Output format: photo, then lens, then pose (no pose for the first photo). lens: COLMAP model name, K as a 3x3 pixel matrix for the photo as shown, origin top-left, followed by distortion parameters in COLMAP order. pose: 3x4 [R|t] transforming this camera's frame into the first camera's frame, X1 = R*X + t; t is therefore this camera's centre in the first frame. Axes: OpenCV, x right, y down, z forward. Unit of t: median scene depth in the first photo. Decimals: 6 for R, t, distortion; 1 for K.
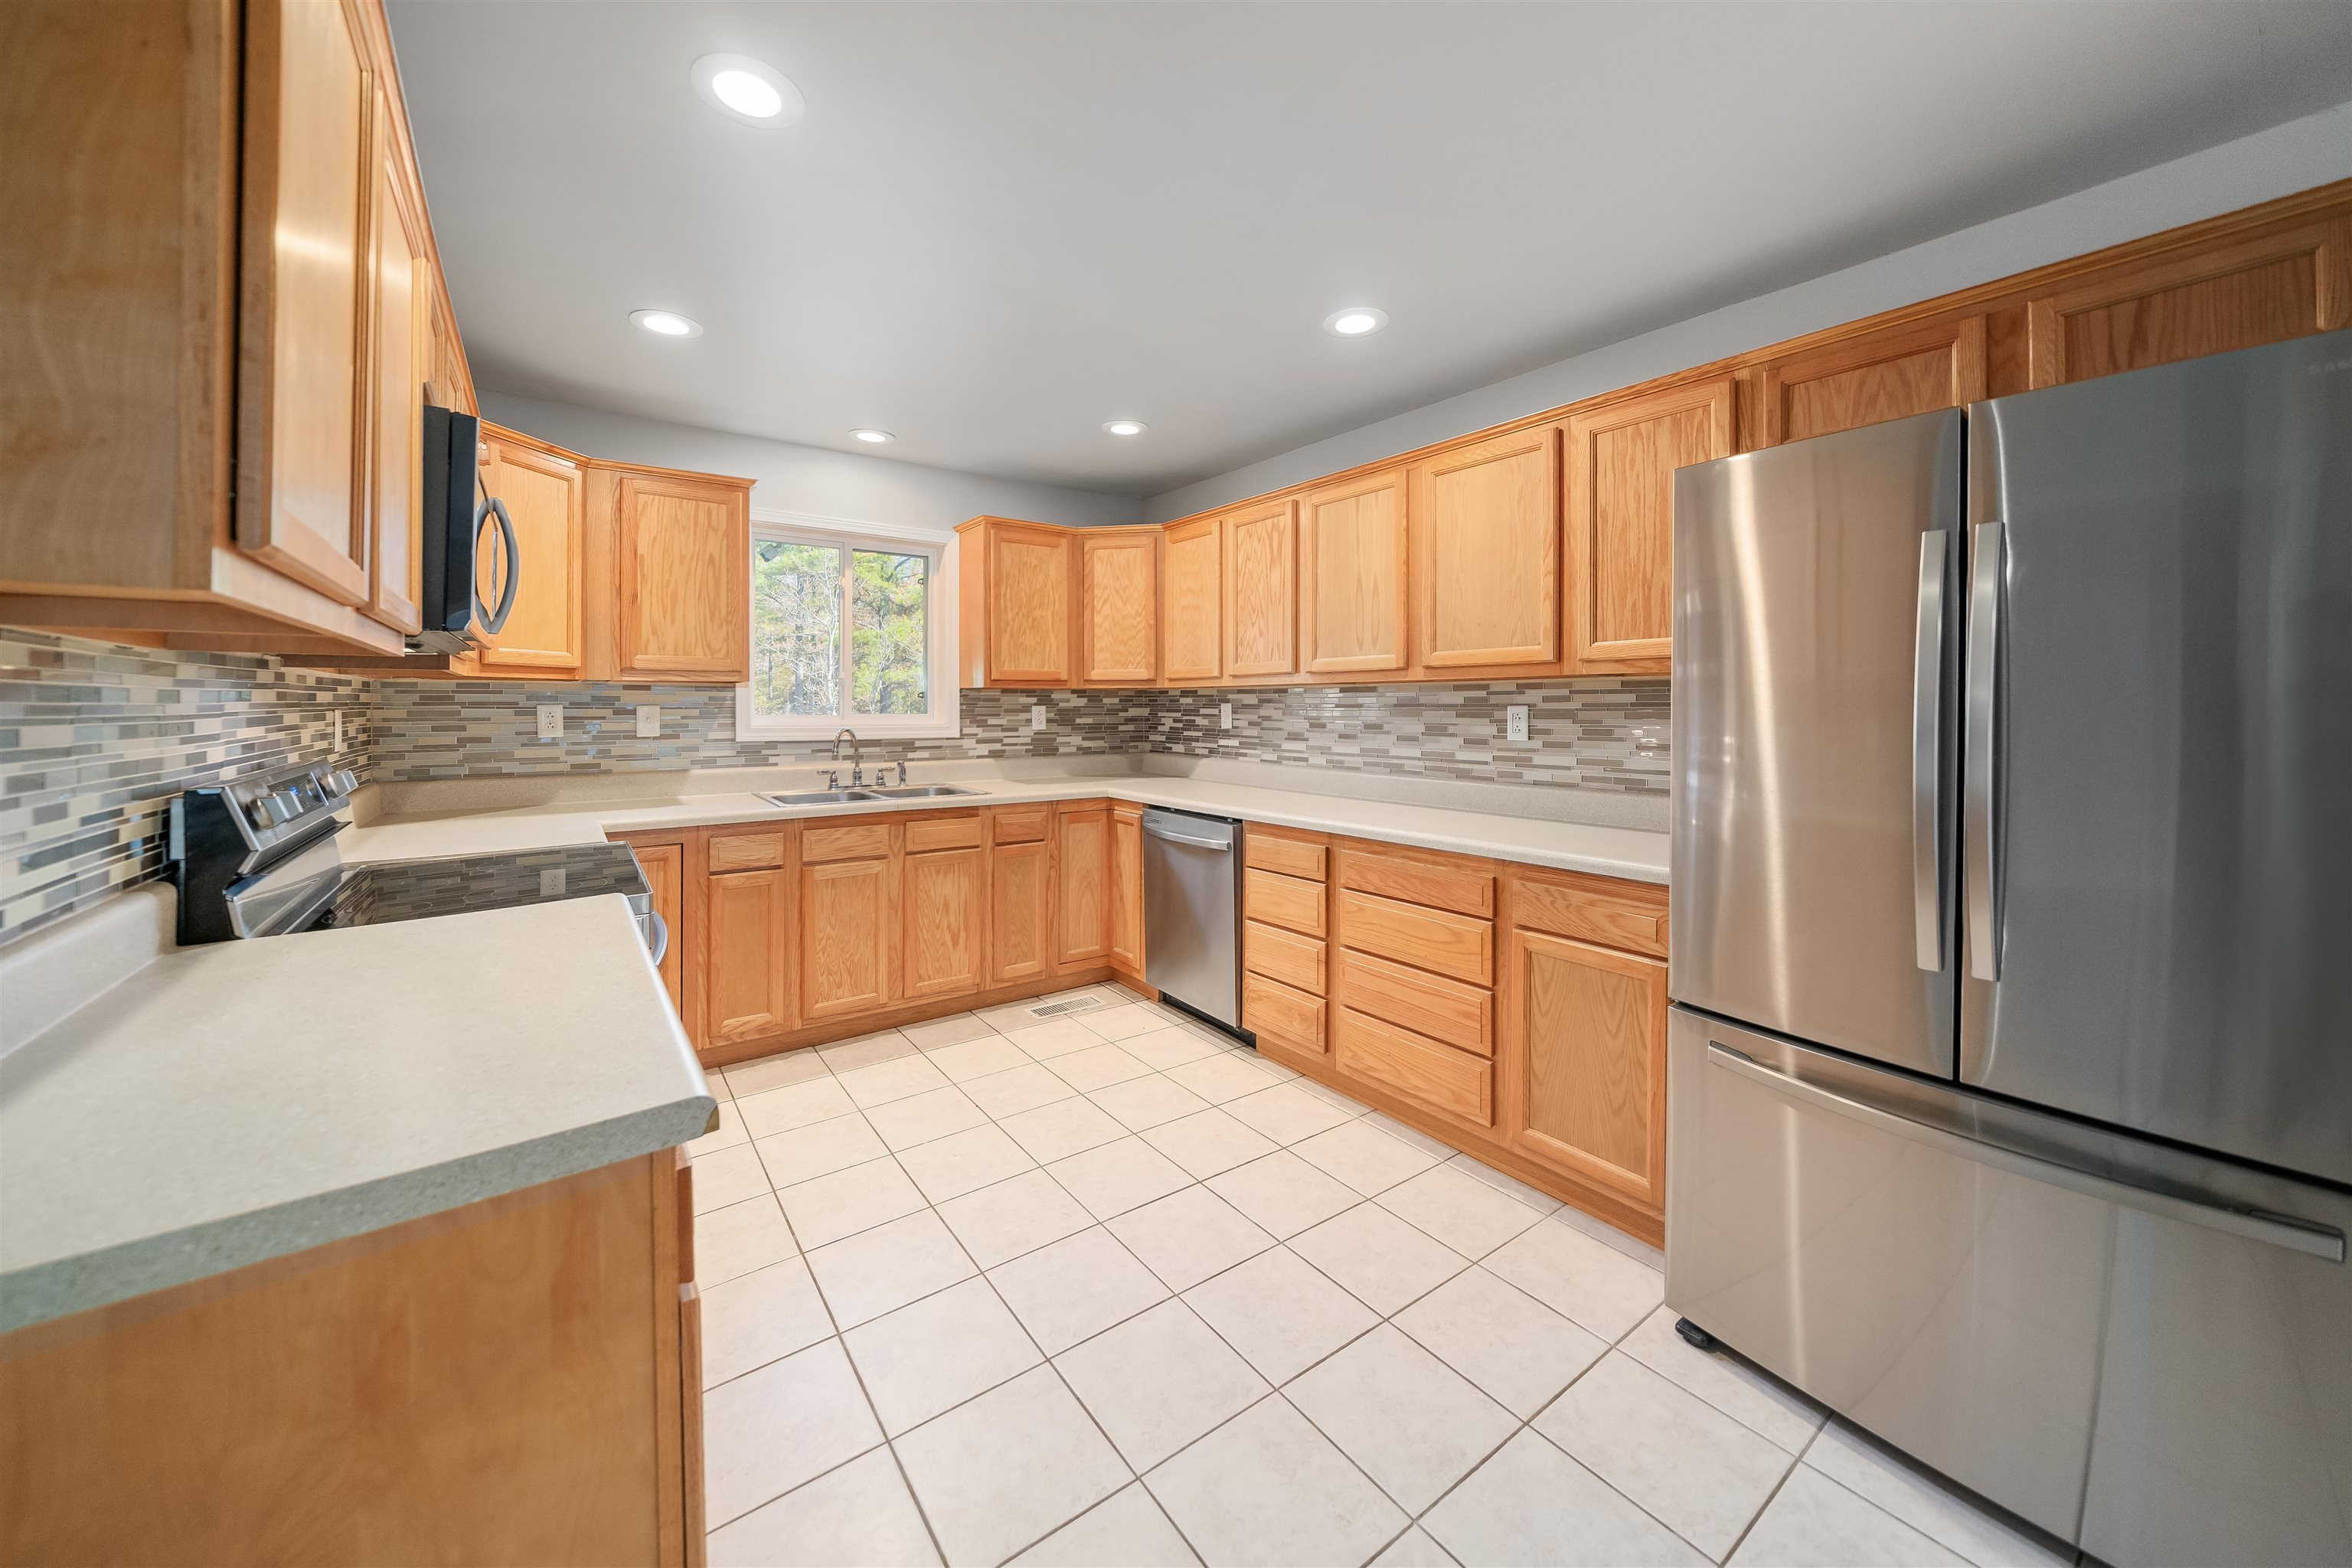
lens RADIAL K [[848.3, 0, 1153.1], [0, 848.3, 700.7], [0, 0, 1]] dist [-0.001867, -0.000134]
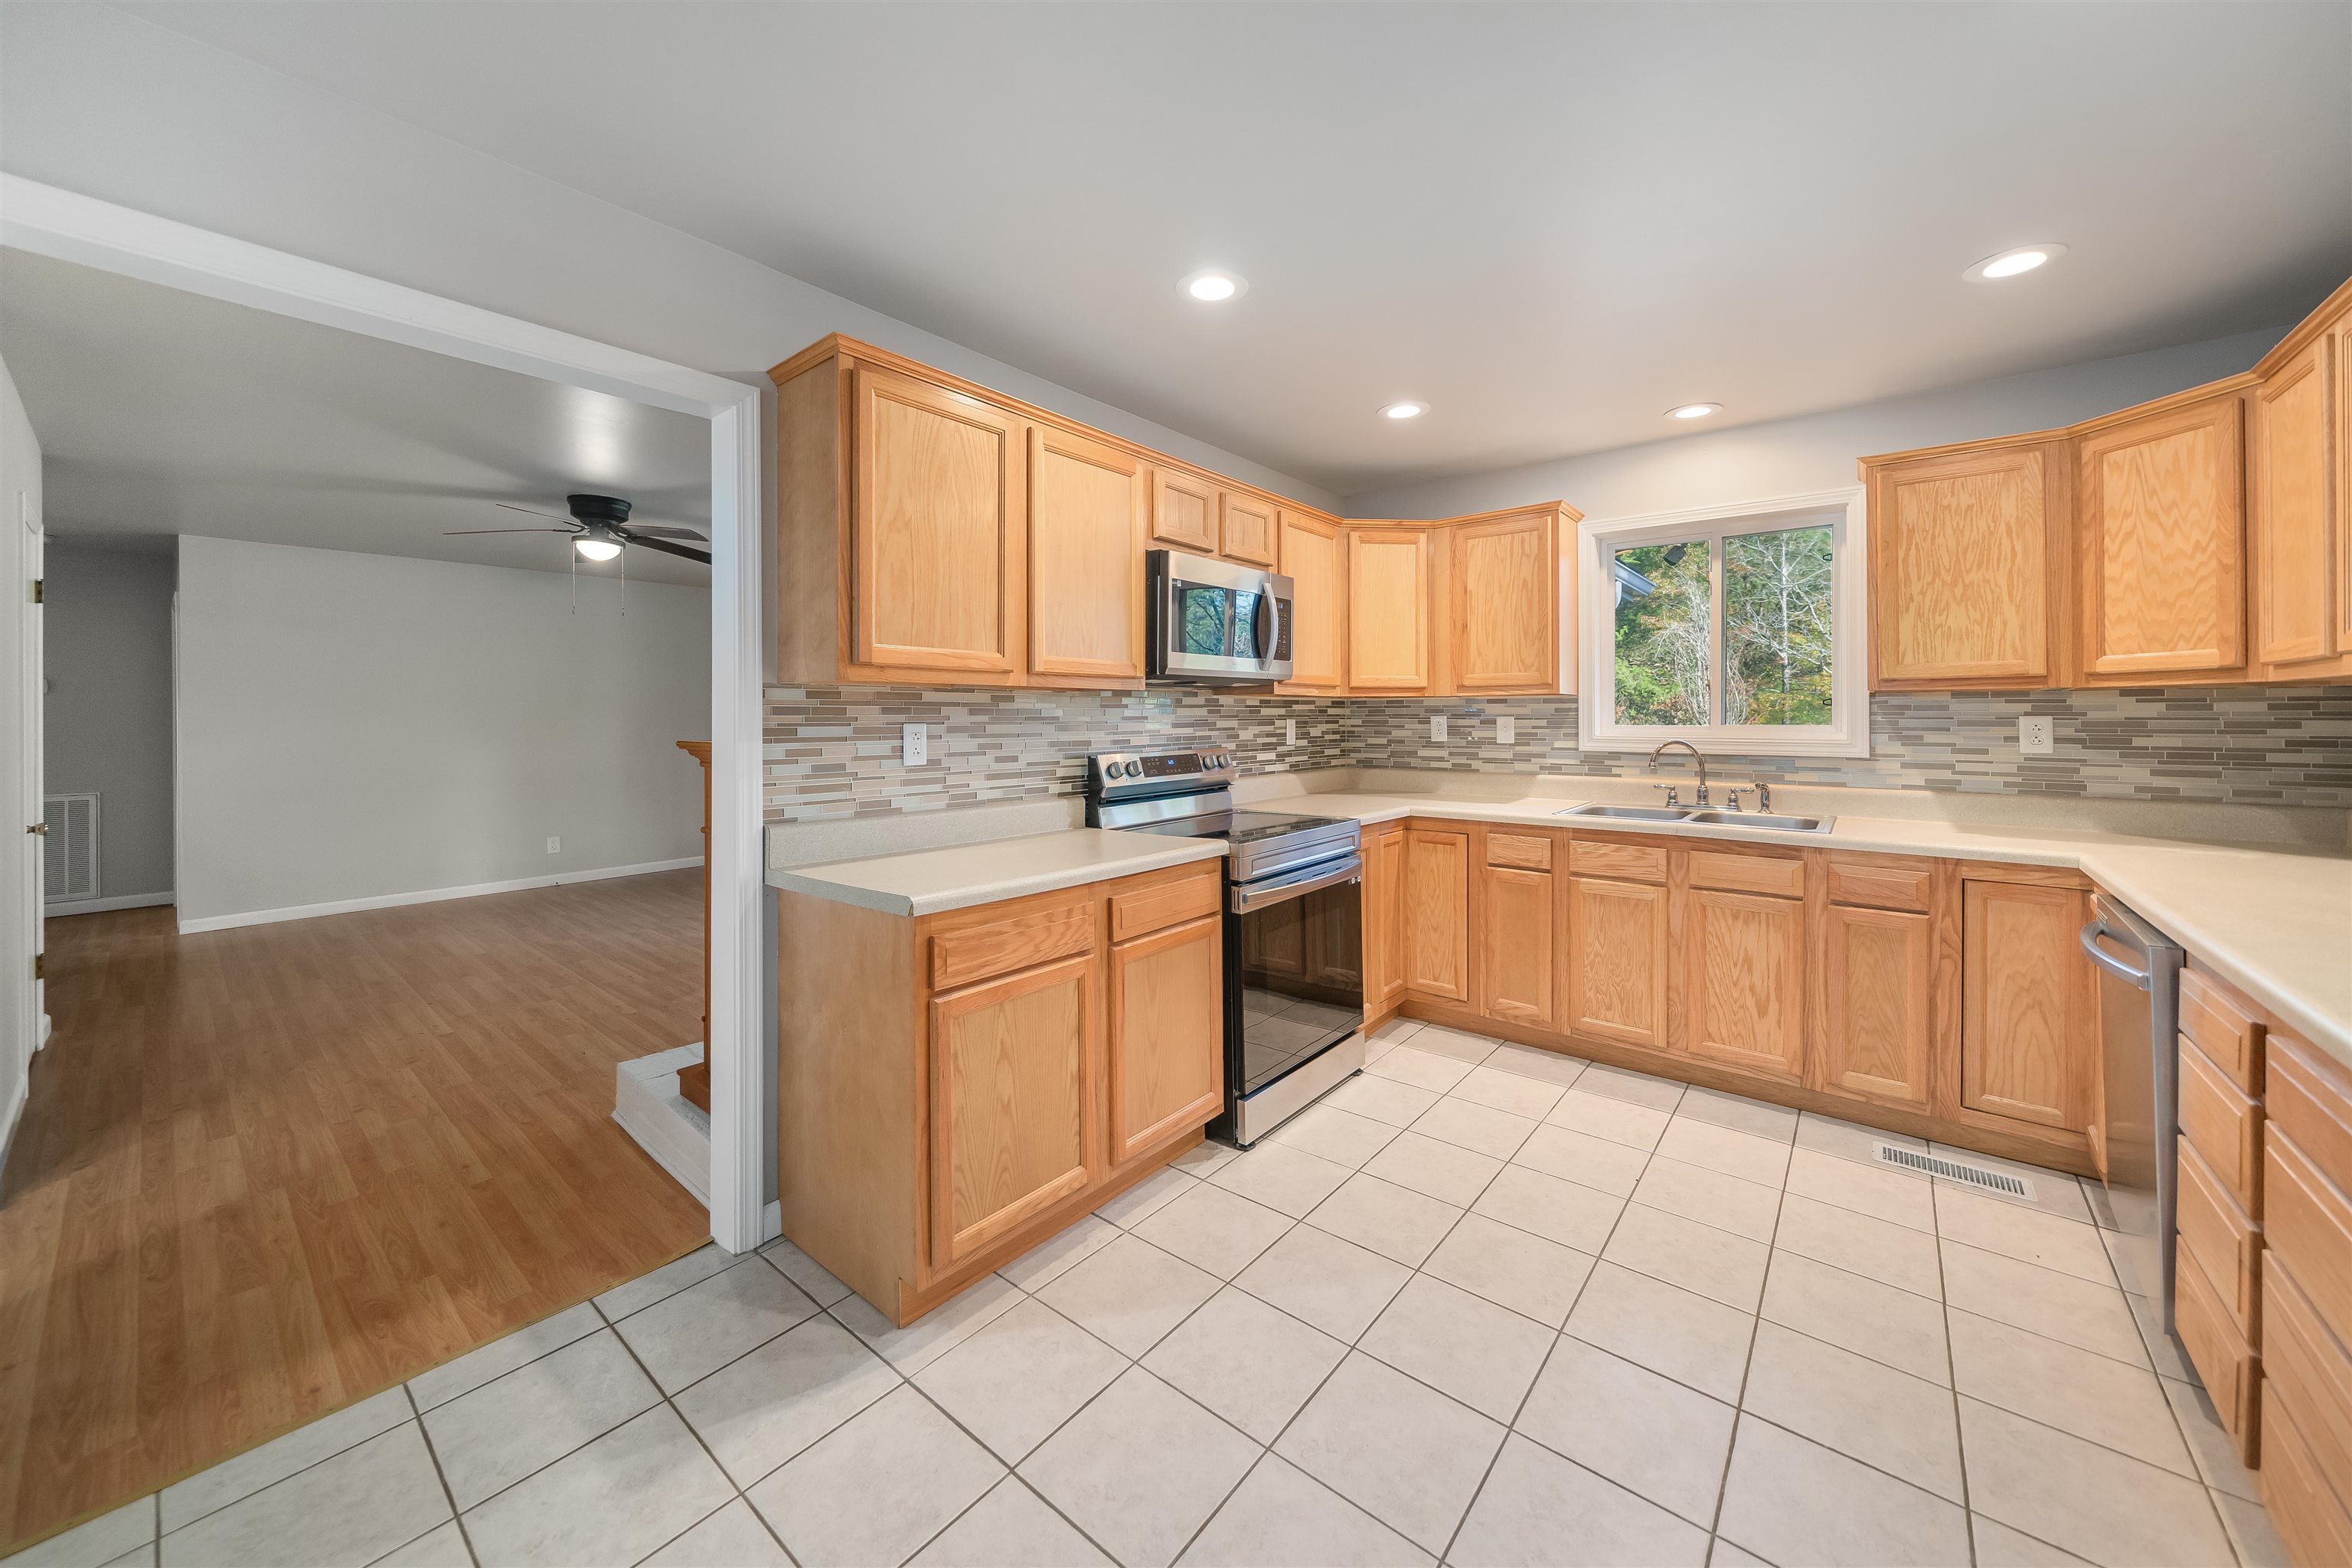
lens RADIAL K [[850.2, 0, 1167.8], [0, 850.2, 713.3], [0, 0, 1]] dist [-0.010062, -0.000187]
pose [[0.247066, -0.003795, -0.968991, 0.387133], [0.006606, 0.999976, -0.002232, 0.001091], [0.968976, -0.005850, 0.247085, 0.248231]]
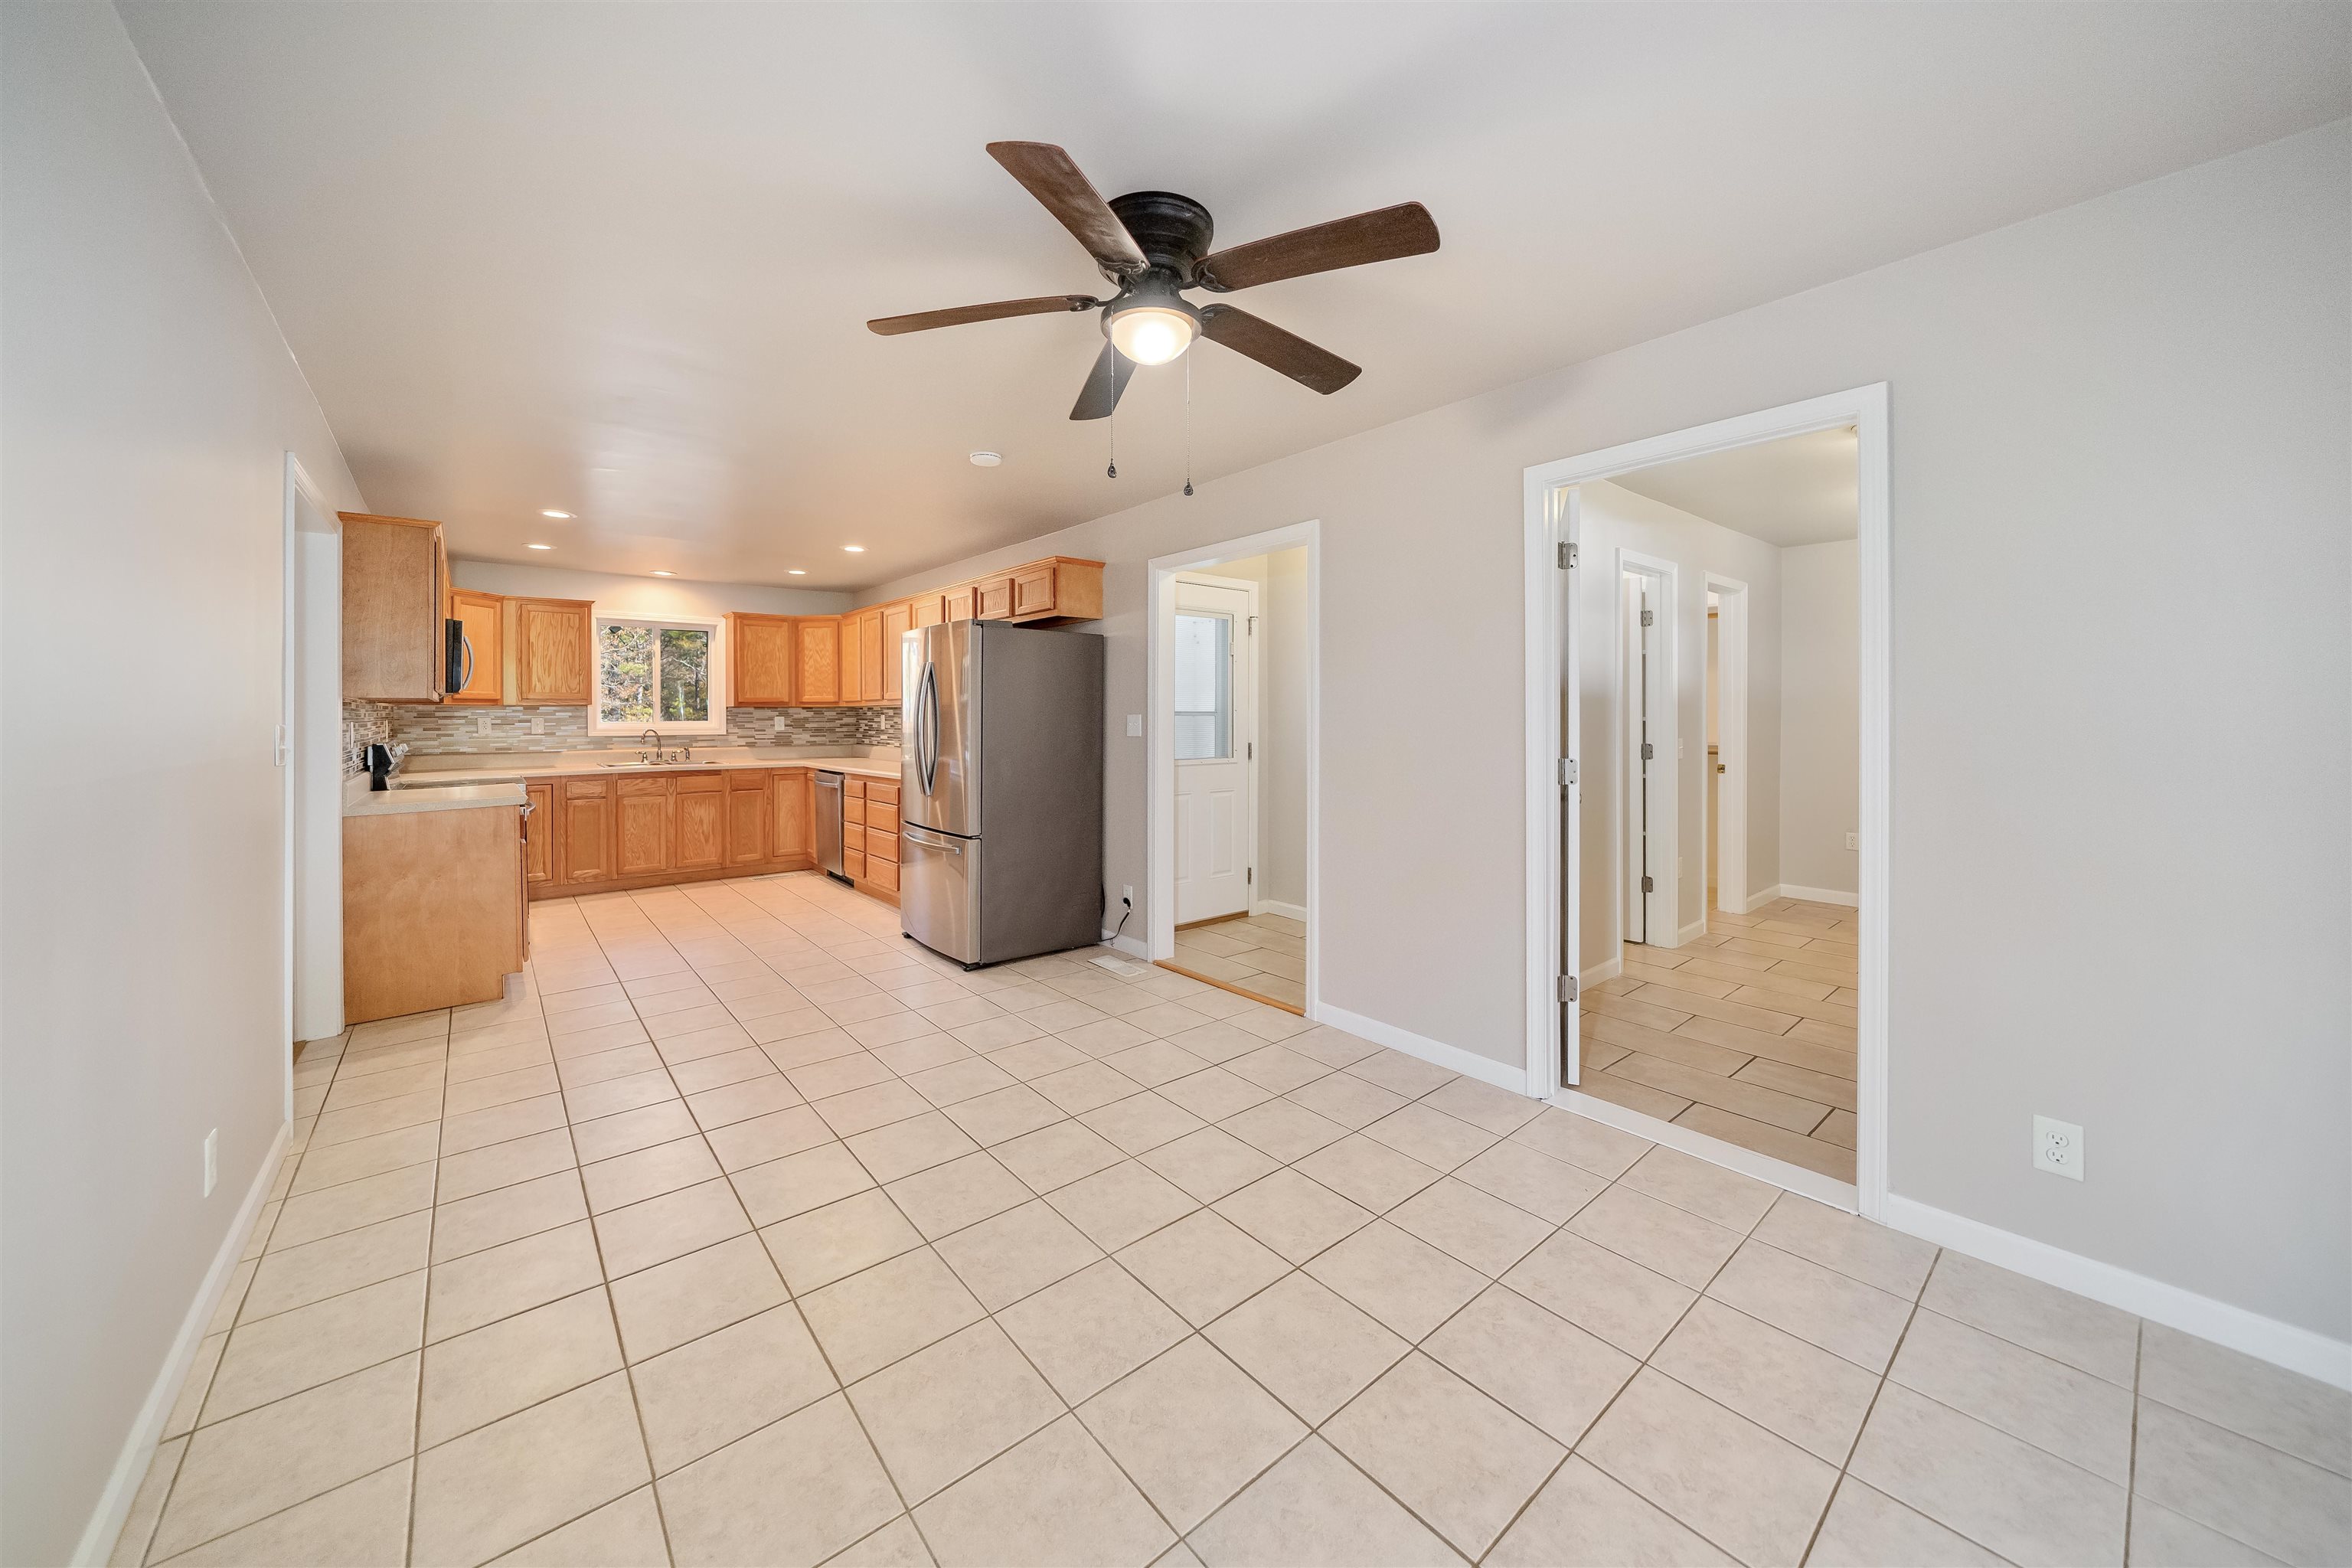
lens RADIAL K [[850.2, 0, 1167.8], [0, 850.2, 713.3], [0, 0, 1]] dist [-0.010062, -0.000187]
pose [[0.997516, -0.003941, 0.070331, 0.640665], [0.003729, 0.999988, 0.003139, -0.003824], [-0.070343, -0.002869, 0.997519, -0.933135]]
